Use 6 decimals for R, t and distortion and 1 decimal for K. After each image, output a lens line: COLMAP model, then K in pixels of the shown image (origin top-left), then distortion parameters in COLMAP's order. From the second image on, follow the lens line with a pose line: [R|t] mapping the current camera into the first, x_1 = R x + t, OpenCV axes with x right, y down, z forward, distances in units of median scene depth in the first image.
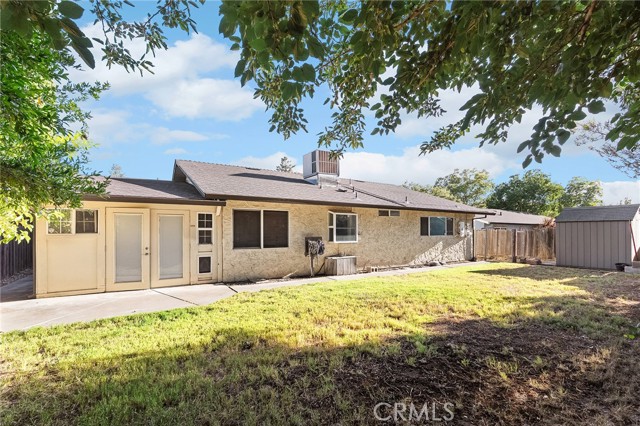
lens RADIAL K [[287.8, 0, 323.1], [0, 287.8, 212.6], [0, 0, 1]] dist [-0.004511, -0.000758]
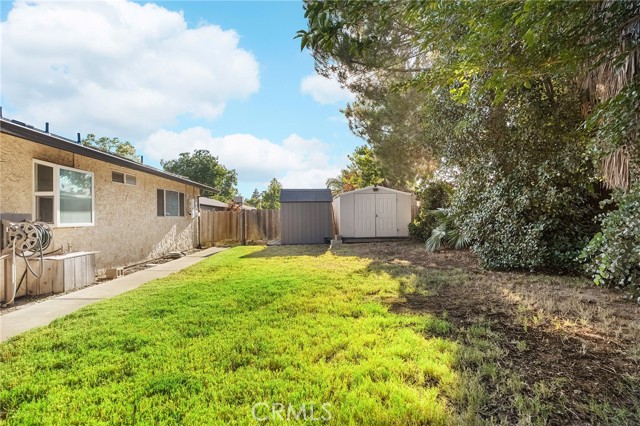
lens RADIAL K [[353.6, 0, 319.8], [0, 353.6, 214.5], [0, 0, 1]] dist [-0.003545, -0.000446]
pose [[0.500469, 0.000824, 0.865754, -0.200658], [-0.043981, 0.998733, 0.024474, 0.039510], [-0.864637, -0.050325, 0.499871, 0.251635]]
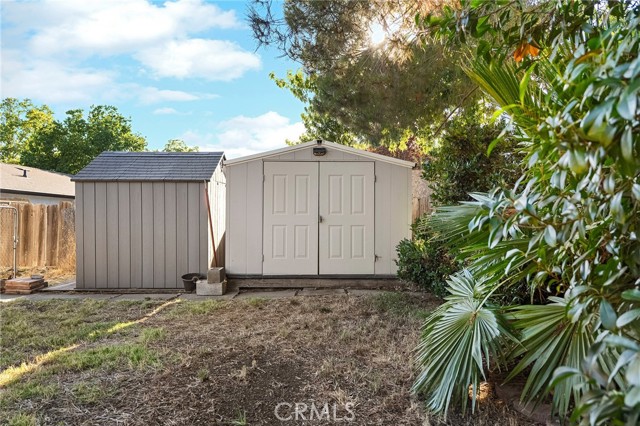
lens RADIAL K [[459.7, 0, 318.4], [0, 459.7, 215.6], [0, 0, 1]] dist [0.001144, -0.001652]
pose [[0.517170, -0.008086, 0.855844, 0.435802], [-0.050486, 0.997926, 0.039936, 0.036107], [-0.854392, -0.063862, 0.515689, 0.381651]]
